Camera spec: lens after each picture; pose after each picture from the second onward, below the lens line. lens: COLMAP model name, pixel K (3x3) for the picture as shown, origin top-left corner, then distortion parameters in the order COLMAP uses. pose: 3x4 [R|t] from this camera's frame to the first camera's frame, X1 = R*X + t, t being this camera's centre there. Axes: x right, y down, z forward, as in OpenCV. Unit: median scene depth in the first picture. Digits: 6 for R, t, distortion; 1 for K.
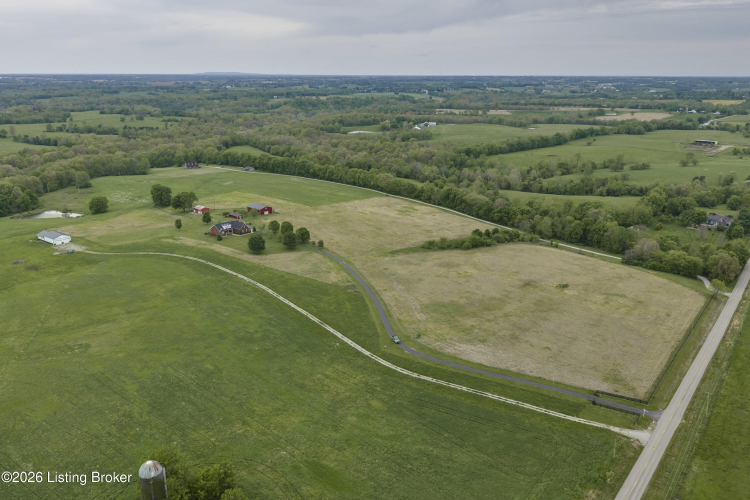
lens RADIAL K [[620.3, 0, 377.0], [0, 620.3, 249.6], [0, 0, 1]] dist [0.030659, -0.052841]
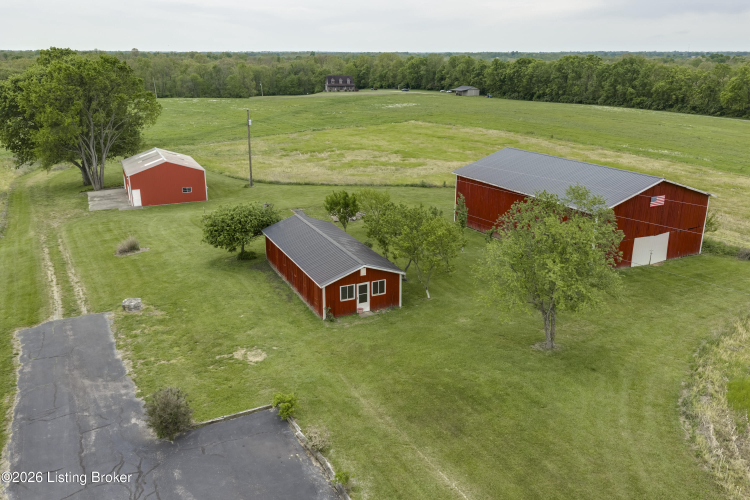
lens RADIAL K [[620.3, 0, 377.0], [0, 620.3, 249.6], [0, 0, 1]] dist [0.030659, -0.052841]
pose [[0.945803, 0.099391, -0.309157, -0.180726], [-0.091083, 0.994989, 0.041231, -0.056824], [0.311706, -0.010838, 0.950117, 0.859738]]
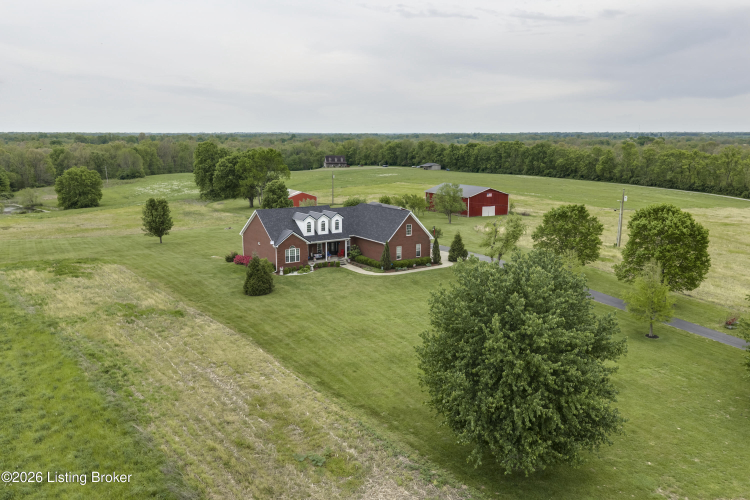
lens RADIAL K [[620.3, 0, 377.0], [0, 620.3, 249.6], [0, 0, 1]] dist [0.030659, -0.052841]
pose [[0.960563, 0.051078, -0.273332, -0.141977], [-0.076663, 0.993533, -0.083752, -0.012198], [0.267287, 0.101403, 0.958267, 0.678678]]
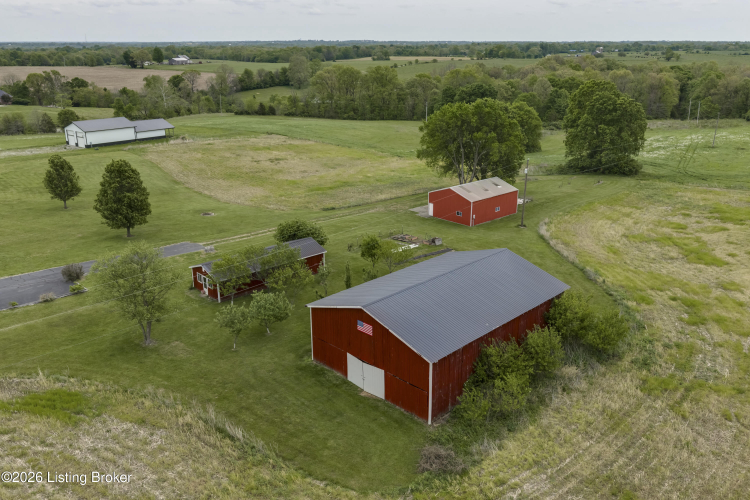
lens RADIAL K [[620.3, 0, 377.0], [0, 620.3, 249.6], [0, 0, 1]] dist [0.030659, -0.052841]
pose [[-0.018405, 0.316568, -0.948391, -0.094573], [-0.274932, 0.910383, 0.309217, -0.099860], [0.961287, 0.266435, 0.070279, 0.949573]]
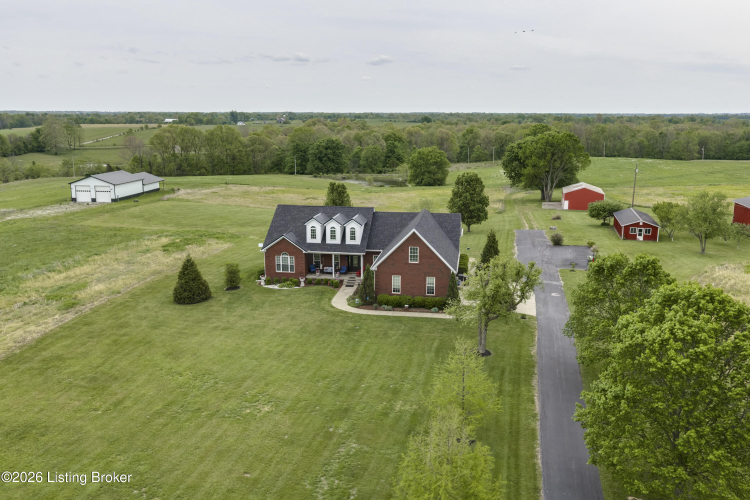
lens RADIAL K [[620.3, 0, 377.0], [0, 620.3, 249.6], [0, 0, 1]] dist [0.030659, -0.052841]
pose [[0.517509, 0.183976, -0.835666, -0.089728], [-0.238121, 0.968999, 0.065867, -0.037215], [0.821877, 0.164903, 0.545275, 0.764631]]
